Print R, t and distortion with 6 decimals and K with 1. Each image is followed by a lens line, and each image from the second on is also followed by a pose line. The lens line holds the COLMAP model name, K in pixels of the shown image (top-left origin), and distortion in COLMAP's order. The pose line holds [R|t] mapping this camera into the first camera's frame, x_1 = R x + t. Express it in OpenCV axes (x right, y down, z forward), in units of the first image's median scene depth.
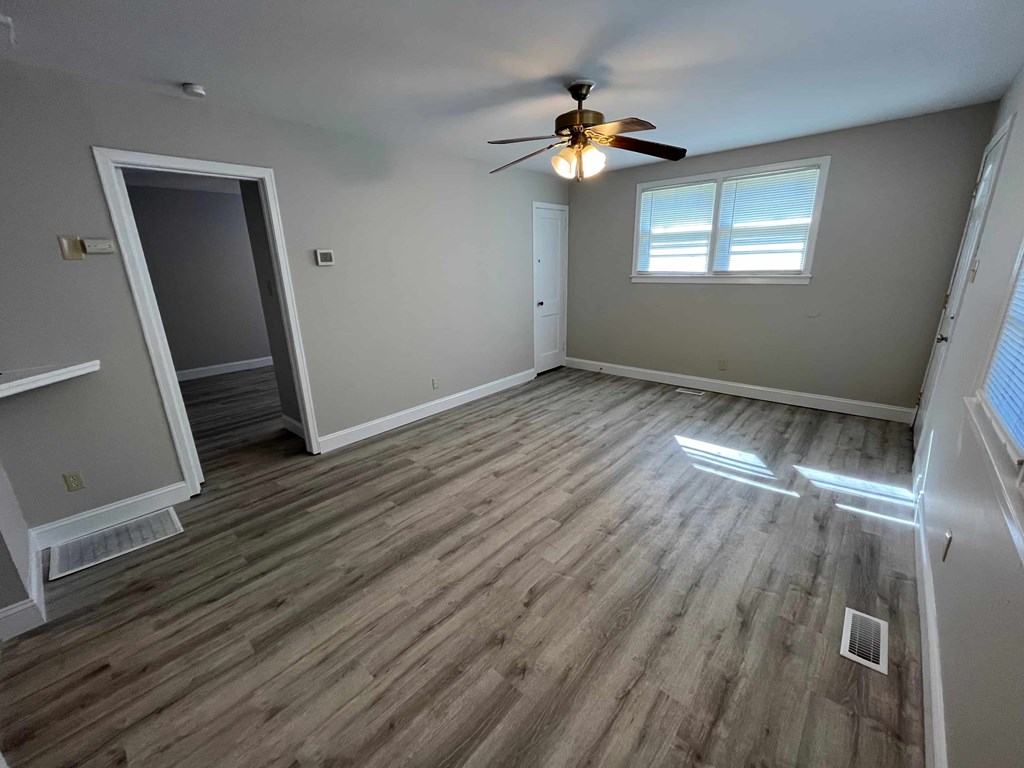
lens RADIAL K [[416.1, 0, 511.3], [0, 416.1, 384.9], [0, 0, 1]] dist [-0.003946, -0.000498]
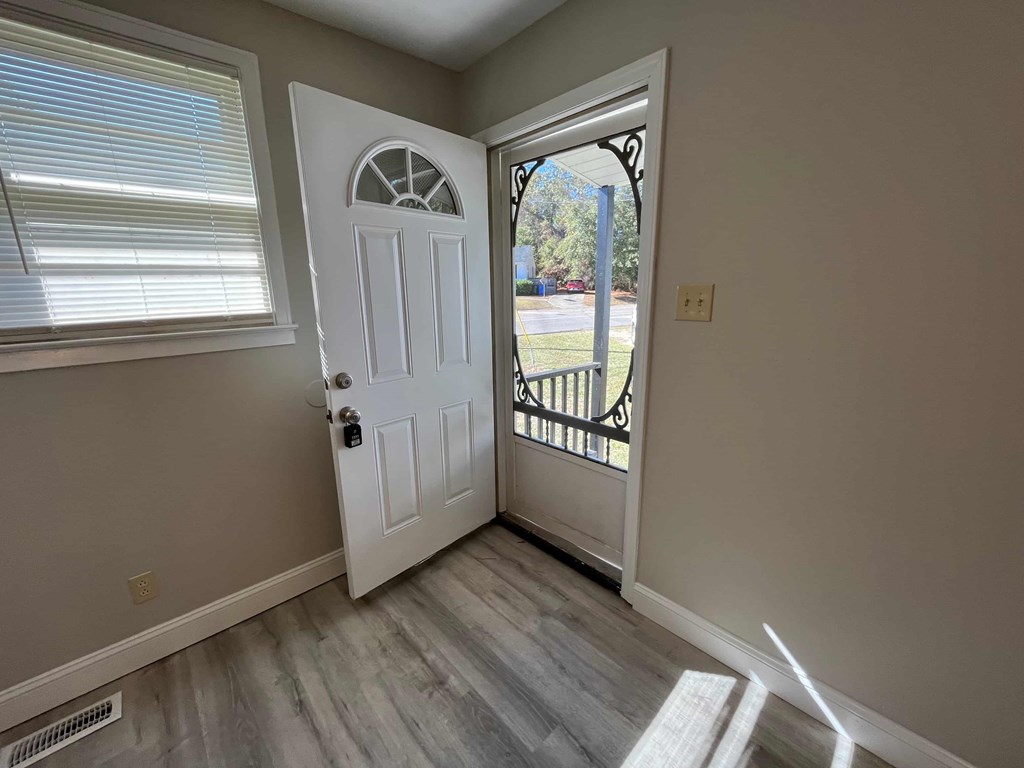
lens RADIAL K [[416.1, 0, 509.7], [0, 416.1, 390.3], [0, 0, 1]] dist [-0.003946, -0.000498]
pose [[0.090192, -0.223060, 0.970623, 0.254266], [0.293550, 0.937252, 0.188114, -0.192934], [-0.951680, 0.267960, 0.150012, 0.652970]]
